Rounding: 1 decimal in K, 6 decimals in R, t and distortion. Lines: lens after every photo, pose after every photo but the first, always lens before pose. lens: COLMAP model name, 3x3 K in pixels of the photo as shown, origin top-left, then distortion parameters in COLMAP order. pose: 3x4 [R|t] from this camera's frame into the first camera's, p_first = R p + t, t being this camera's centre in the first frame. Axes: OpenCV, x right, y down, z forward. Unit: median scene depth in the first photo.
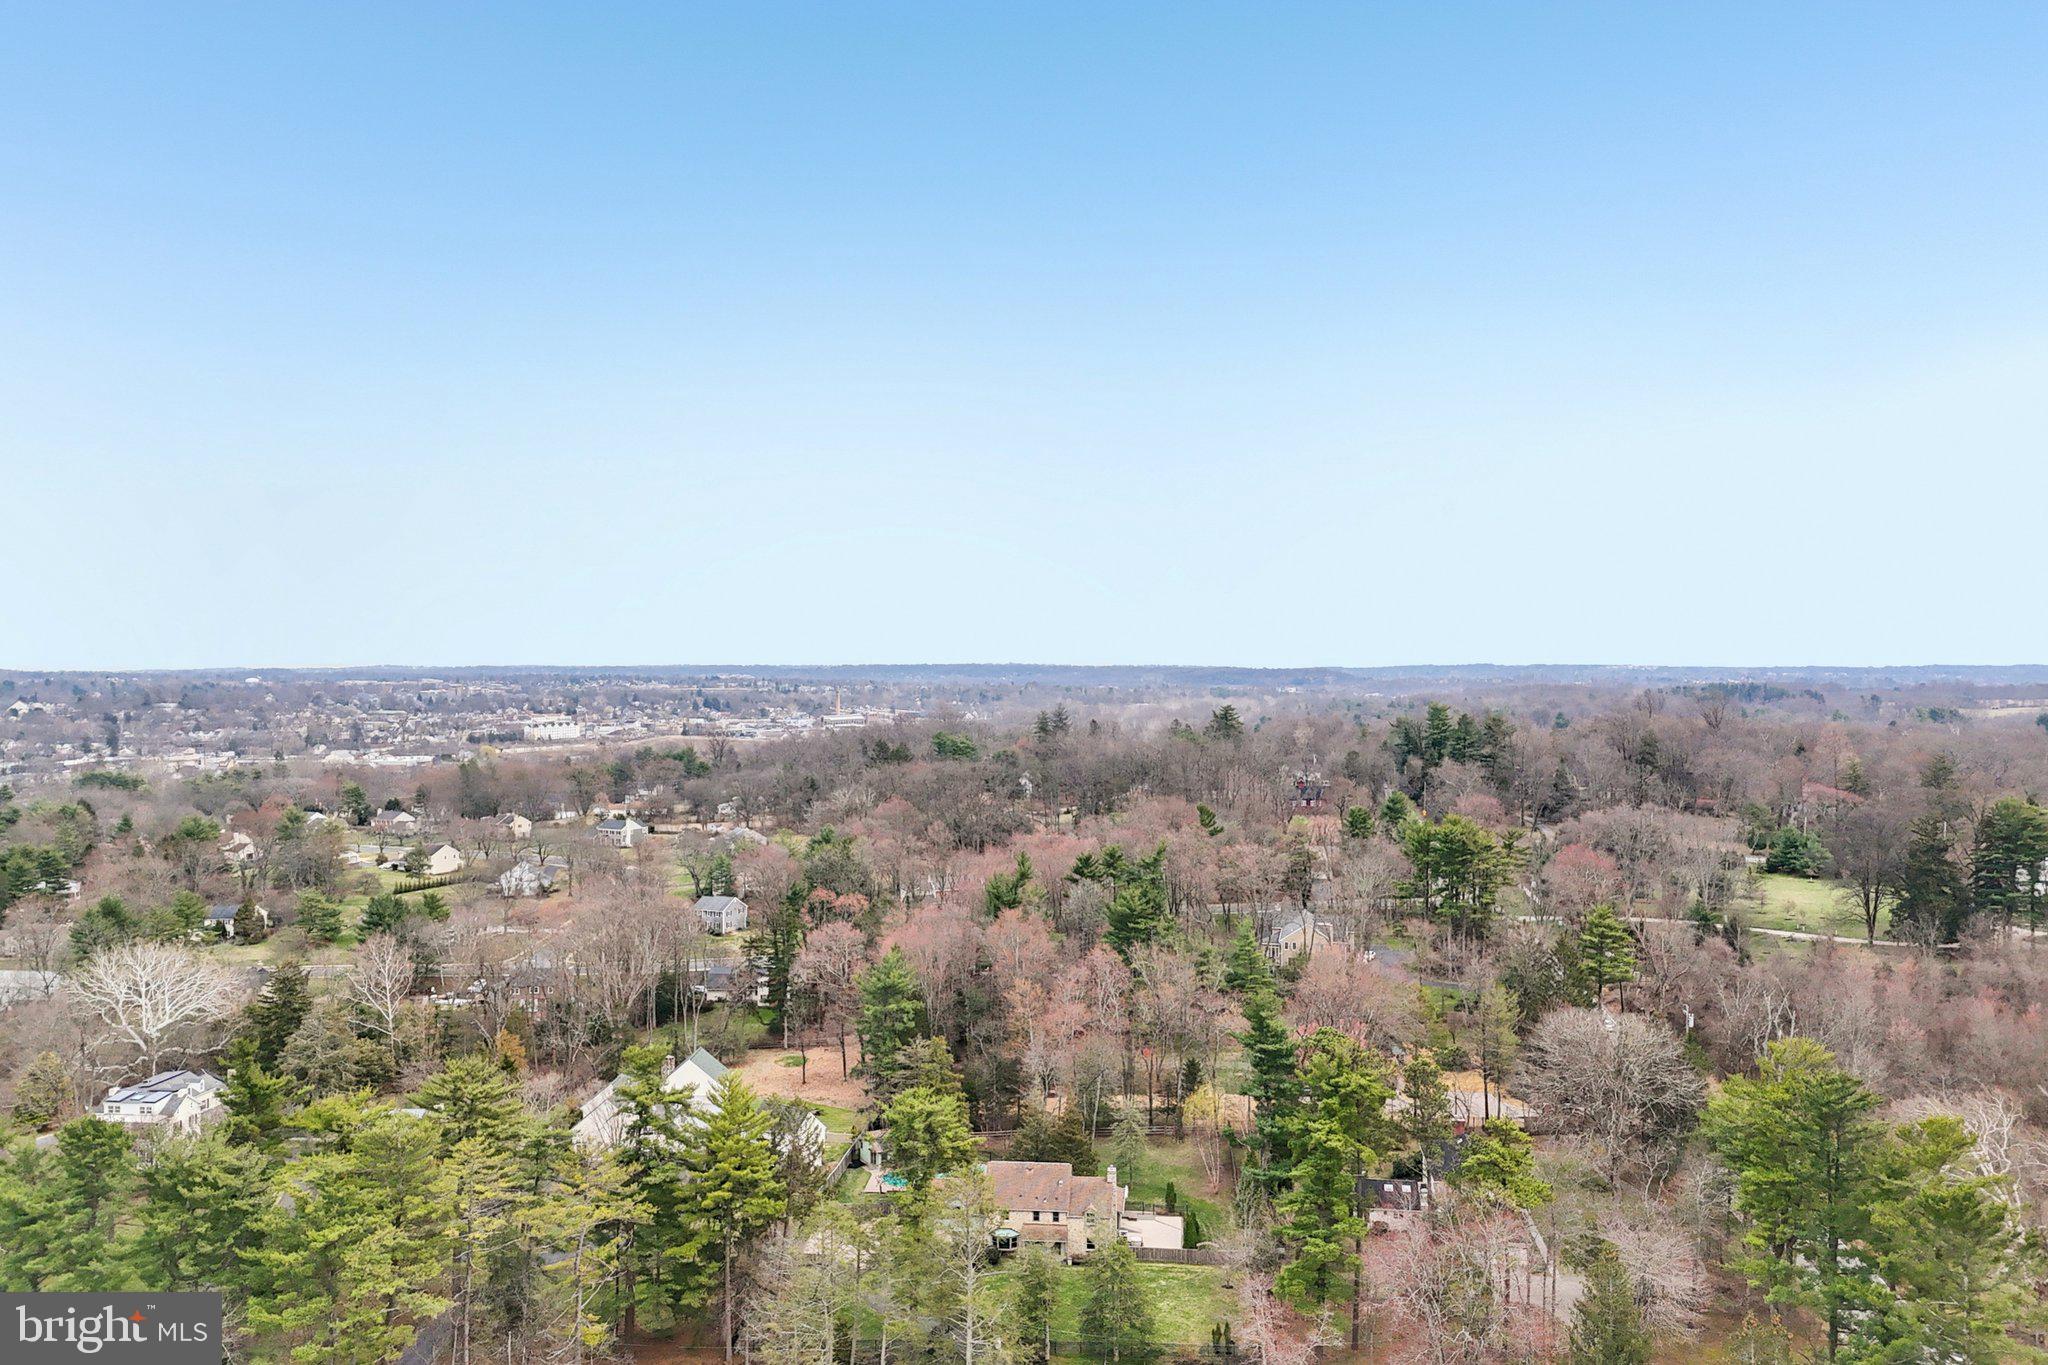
lens RADIAL K [[1484.9, 0, 1024.0], [0, 1484.9, 682.5], [0, 0, 1]] dist [0.126610, -0.206281]
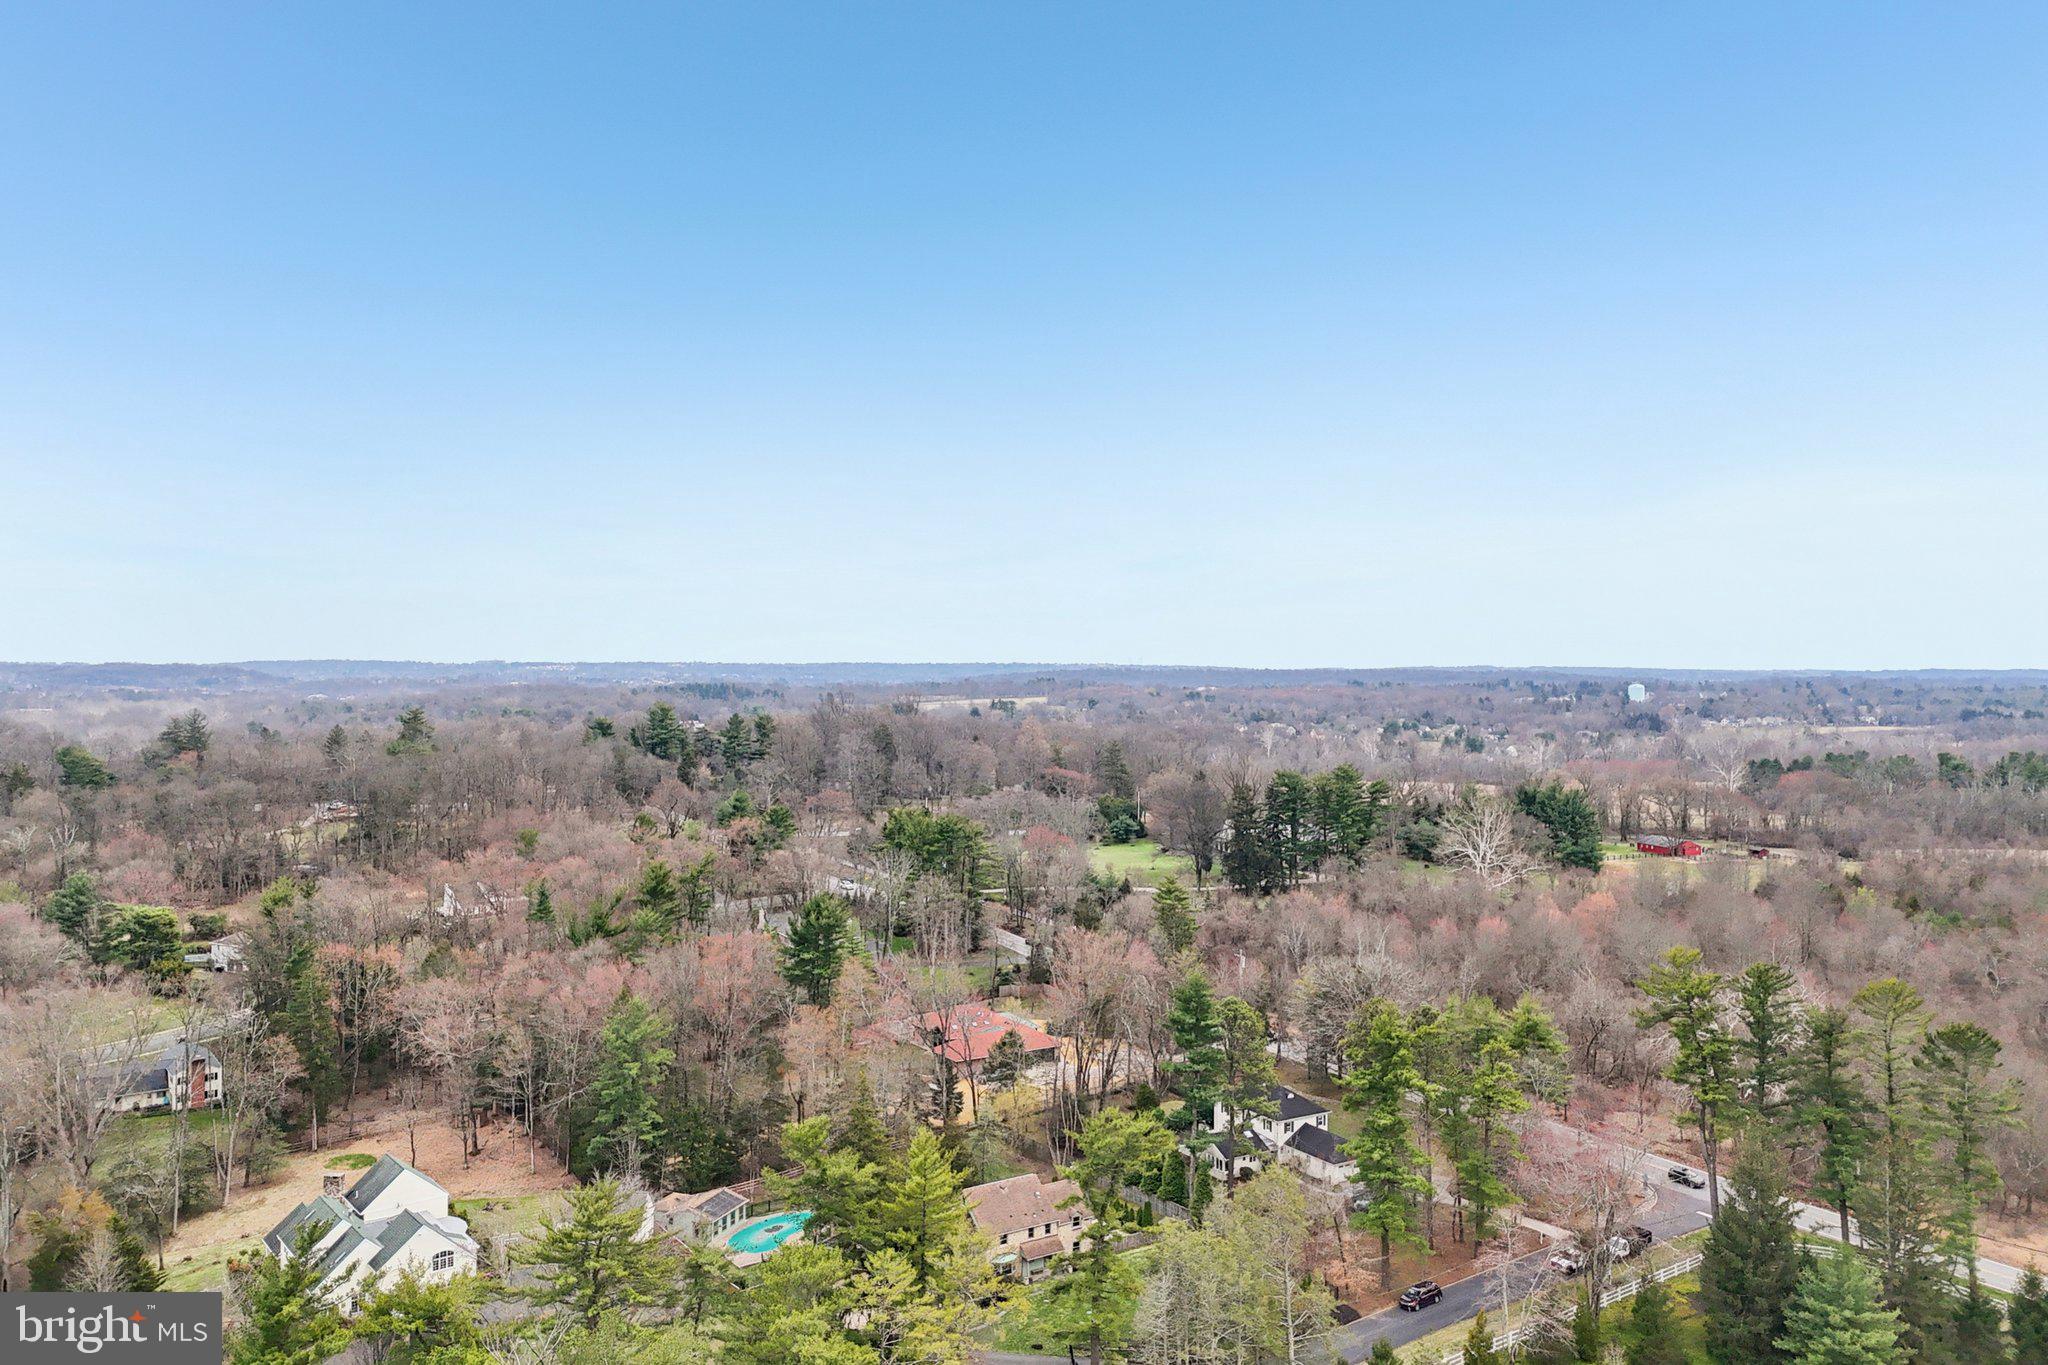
lens RADIAL K [[1484.9, 0, 1024.0], [0, 1484.9, 682.5], [0, 0, 1]] dist [0.126610, -0.206281]
pose [[0.790759, -0.006662, 0.612091, -0.262617], [0.006541, 0.999976, 0.002433, -0.001477], [-0.612092, 0.002080, 0.790784, 0.103880]]
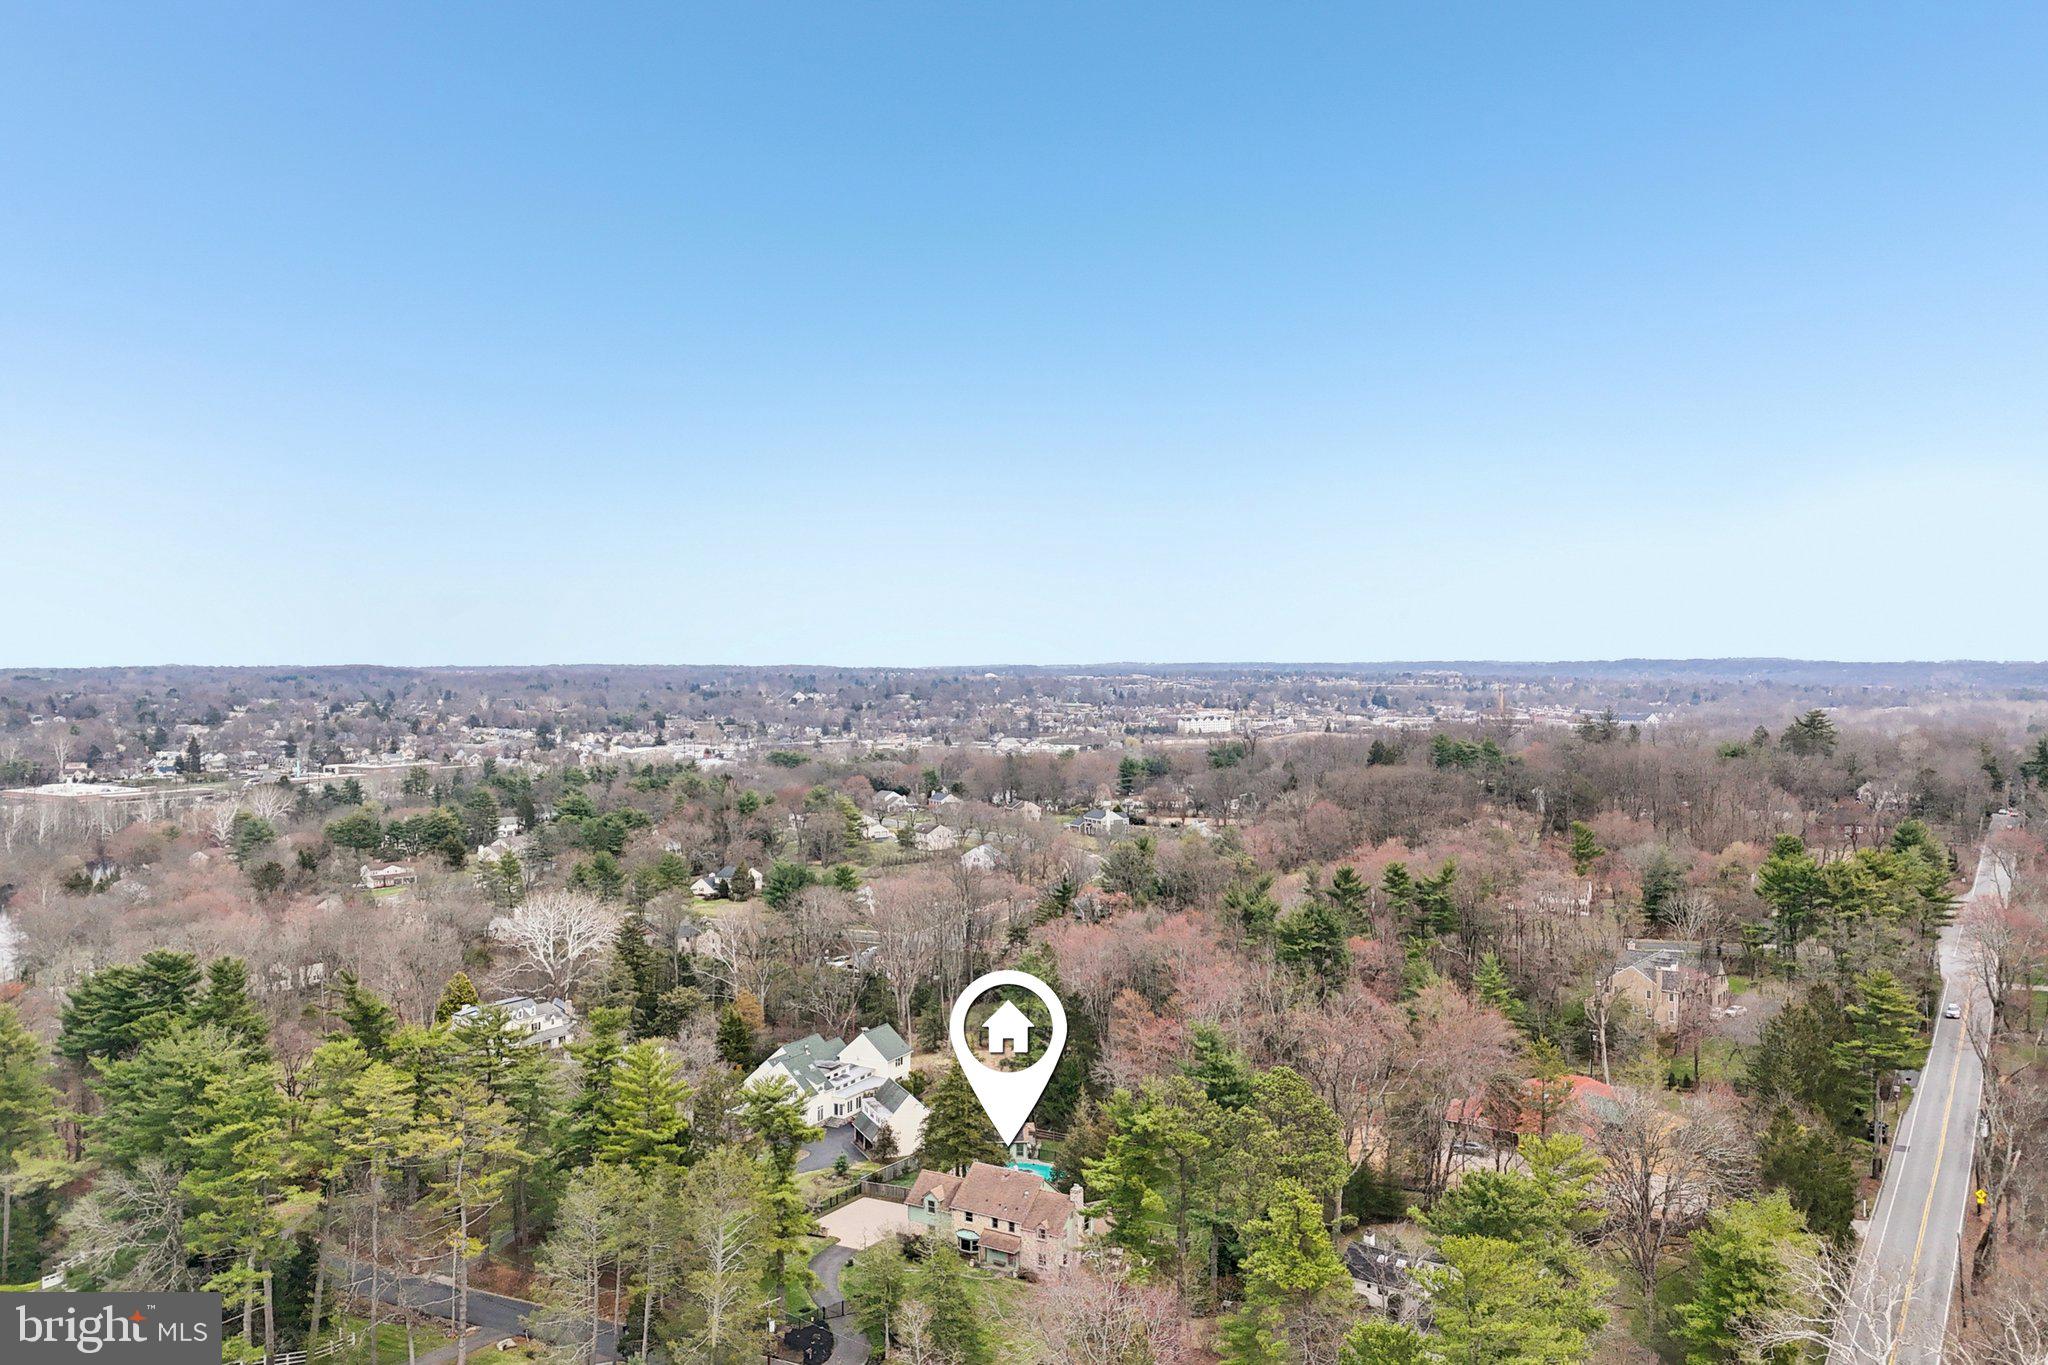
lens RADIAL K [[1484.9, 0, 1024.0], [0, 1484.9, 682.5], [0, 0, 1]] dist [0.126610, -0.206281]
pose [[0.894046, 0.006729, -0.447925, 0.208756], [-0.005705, 0.999977, 0.003634, -0.002563], [0.447939, -0.000694, 0.894064, 0.053883]]
